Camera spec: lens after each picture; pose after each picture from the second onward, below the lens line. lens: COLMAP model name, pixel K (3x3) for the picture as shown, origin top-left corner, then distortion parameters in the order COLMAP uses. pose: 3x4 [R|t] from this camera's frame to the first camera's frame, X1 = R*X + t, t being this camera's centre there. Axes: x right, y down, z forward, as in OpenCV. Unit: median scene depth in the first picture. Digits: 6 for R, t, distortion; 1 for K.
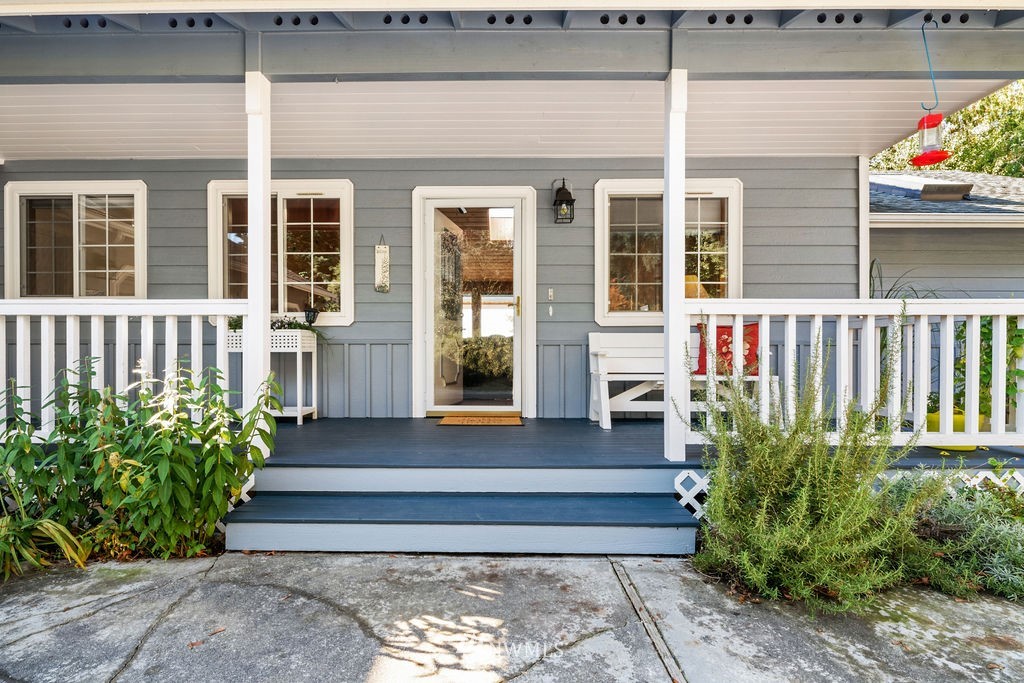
lens RADIAL K [[460.2, 0, 512.0], [0, 460.2, 341.5], [0, 0, 1]] dist [-0.001298, -0.000255]
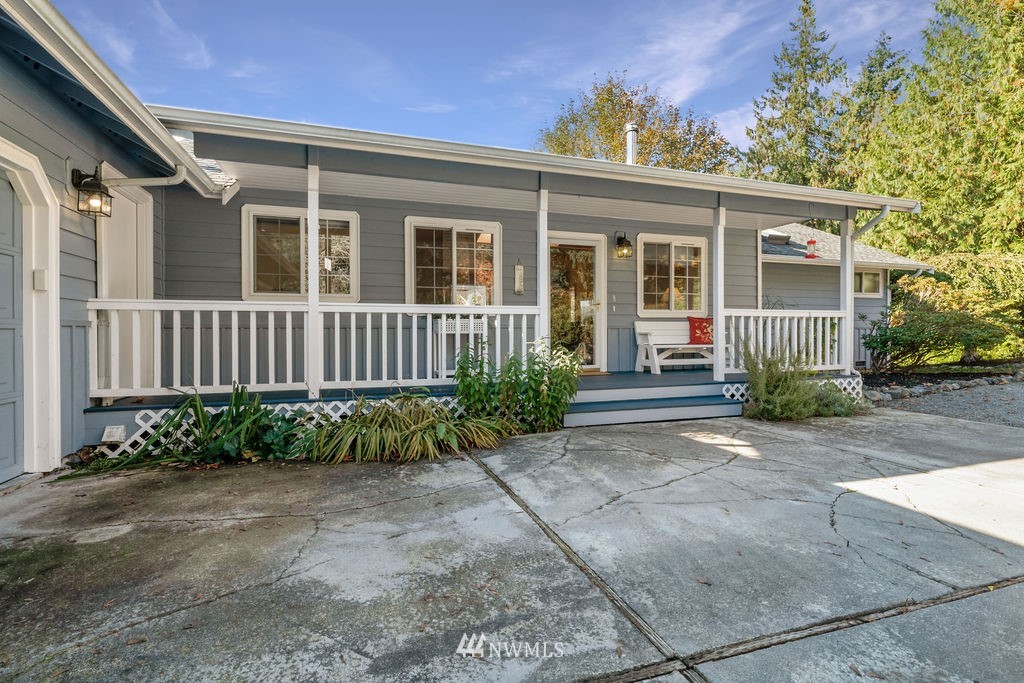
lens RADIAL K [[451.6, 0, 506.6], [0, 451.6, 335.1], [0, 0, 1]] dist [-0.000970, -0.001020]
pose [[0.953686, -0.004452, 0.300771, -0.809568], [-0.004666, 0.999551, 0.029592, -0.015647], [-0.300768, -0.029624, 0.953237, -0.484561]]
